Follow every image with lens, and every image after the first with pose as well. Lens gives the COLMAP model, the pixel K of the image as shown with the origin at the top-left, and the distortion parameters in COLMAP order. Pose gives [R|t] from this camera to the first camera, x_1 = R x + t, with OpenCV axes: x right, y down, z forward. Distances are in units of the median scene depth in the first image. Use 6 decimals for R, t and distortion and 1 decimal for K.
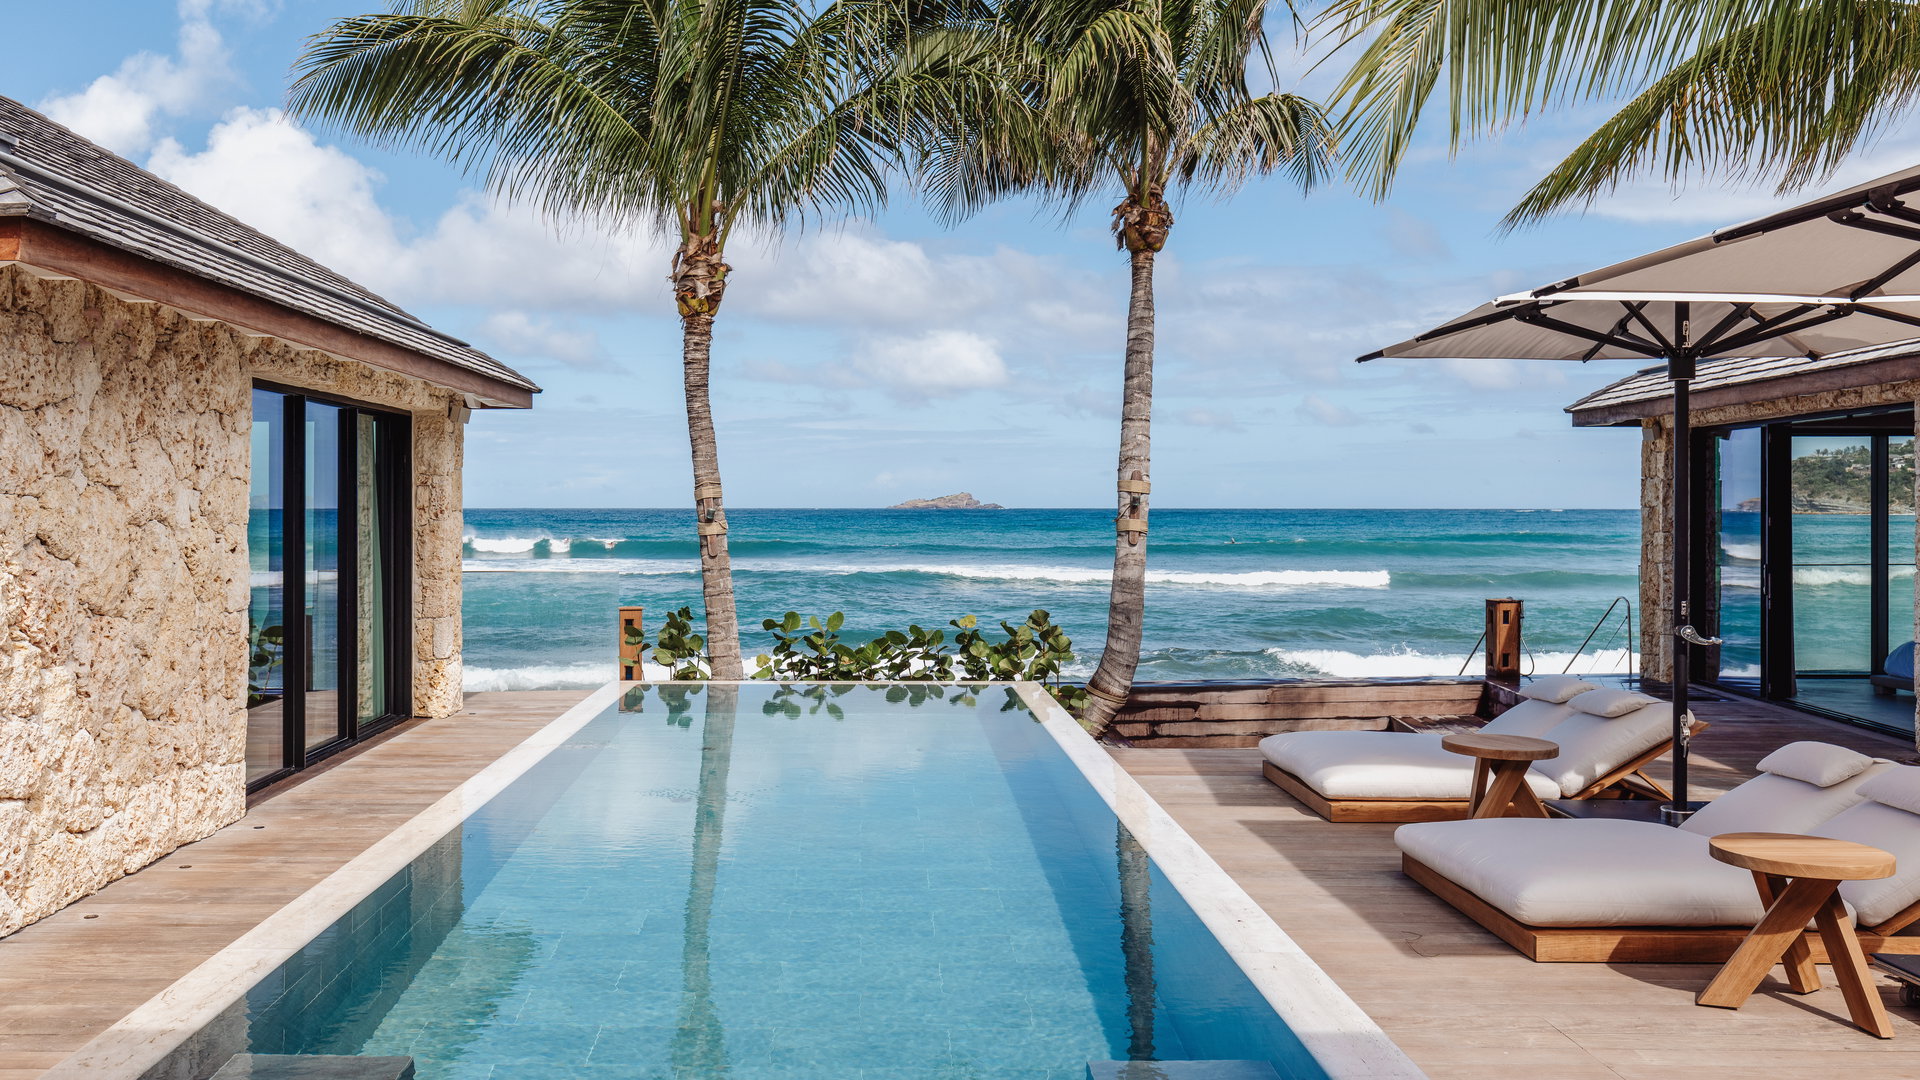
lens RADIAL K [[1619.6, 0, 960.3], [0, 1619.6, 588.4], [0, 0, 1]] dist [0.005510, 0.000954]
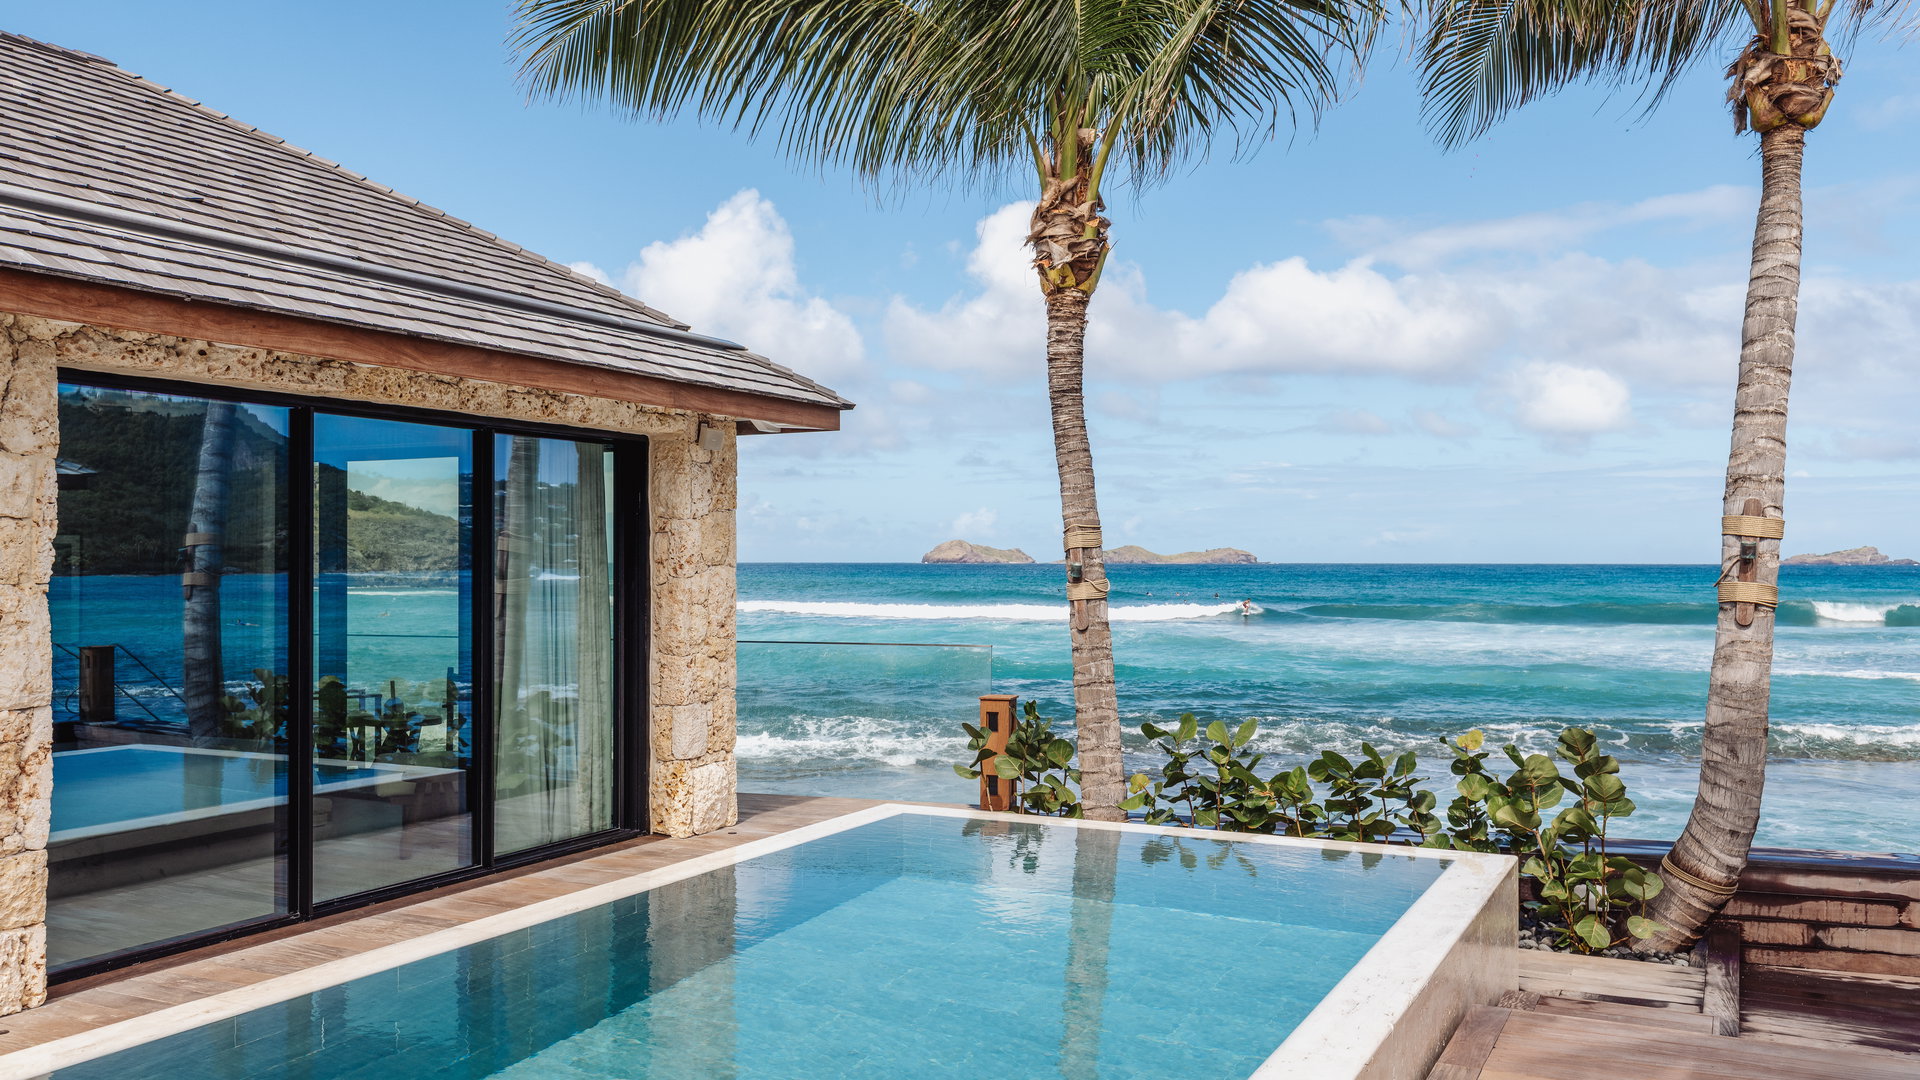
lens RADIAL K [[1619.6, 0, 960.3], [0, 1619.6, 588.4], [0, 0, 1]] dist [0.005510, 0.000954]
pose [[0.875760, 0.008809, -0.482666, 0.141468], [-0.025357, 0.999293, -0.027772, -0.016909], [0.482080, 0.036561, 0.875364, 0.351277]]
